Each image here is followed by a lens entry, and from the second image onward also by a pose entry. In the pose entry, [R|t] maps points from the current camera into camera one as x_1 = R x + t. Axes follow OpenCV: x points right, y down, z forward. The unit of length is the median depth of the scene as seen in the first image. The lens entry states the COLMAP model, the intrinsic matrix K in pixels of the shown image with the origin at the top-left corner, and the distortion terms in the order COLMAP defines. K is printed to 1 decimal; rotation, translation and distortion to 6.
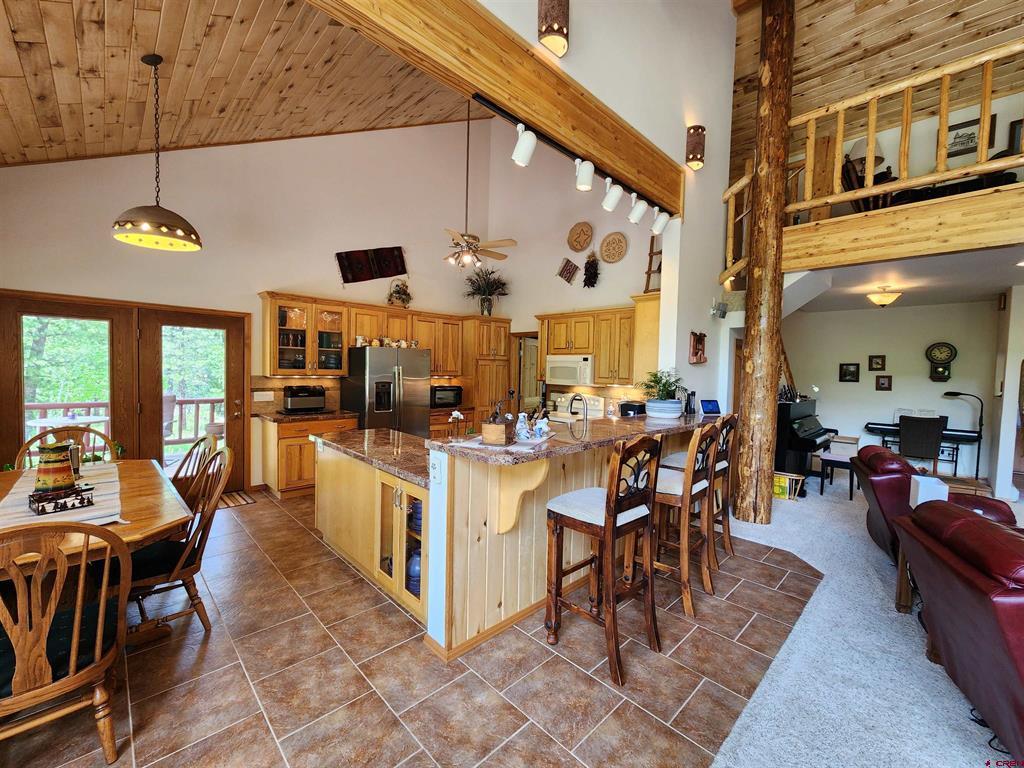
lens RADIAL K [[418.1, 0, 513.0], [0, 418.1, 384.1], [0, 0, 1]] dist [-0.004726, 0.000323]
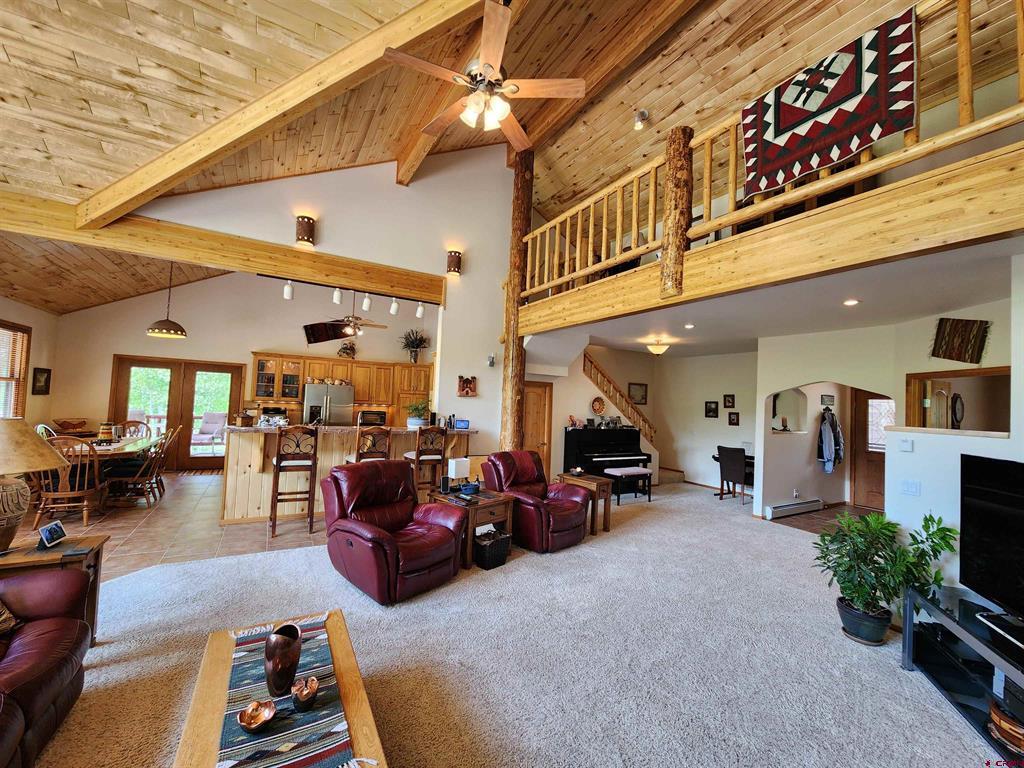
lens RADIAL K [[418.1, 0, 513.5], [0, 418.1, 384.2], [0, 0, 1]] dist [-0.004726, 0.000323]
pose [[0.968634, 0.007563, -0.248376, 0.826239], [-0.029903, 0.995821, -0.086294, 0.027363], [0.246685, 0.091014, 0.964812, -0.360888]]
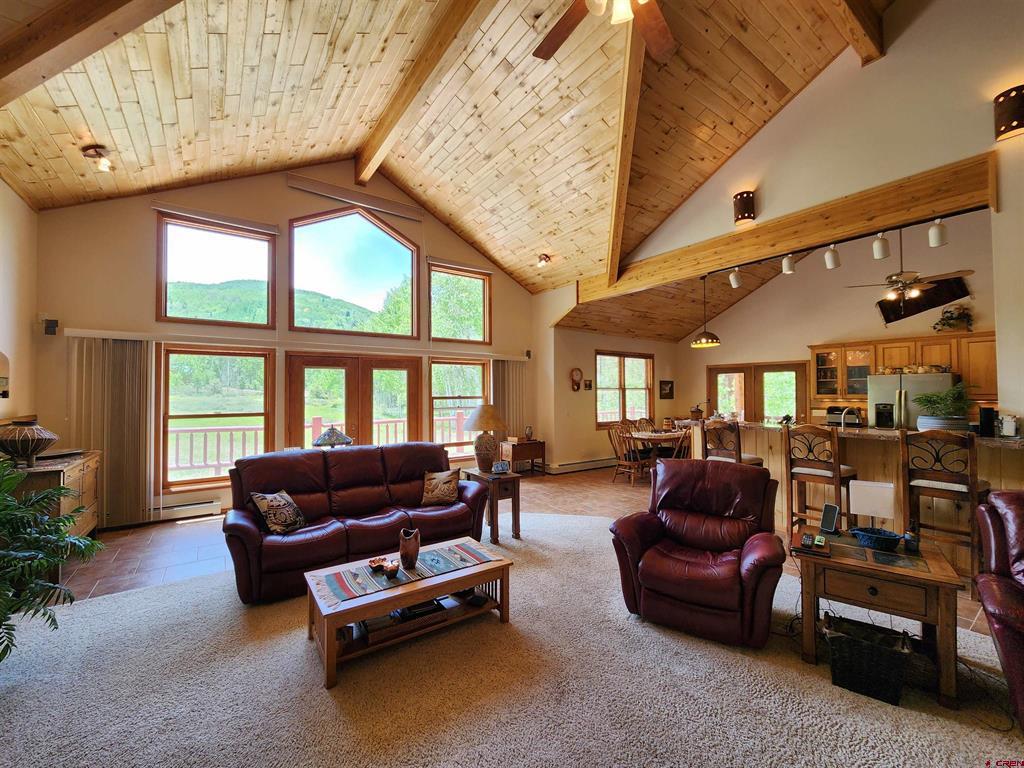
lens RADIAL K [[418.1, 0, 504.1], [0, 418.1, 385.6], [0, 0, 1]] dist [-0.004726, 0.000323]
pose [[-0.176464, -0.042482, -0.983390, 1.078819], [-0.041378, 0.998505, -0.035710, 0.030699], [0.983437, 0.034390, -0.177958, 0.141411]]
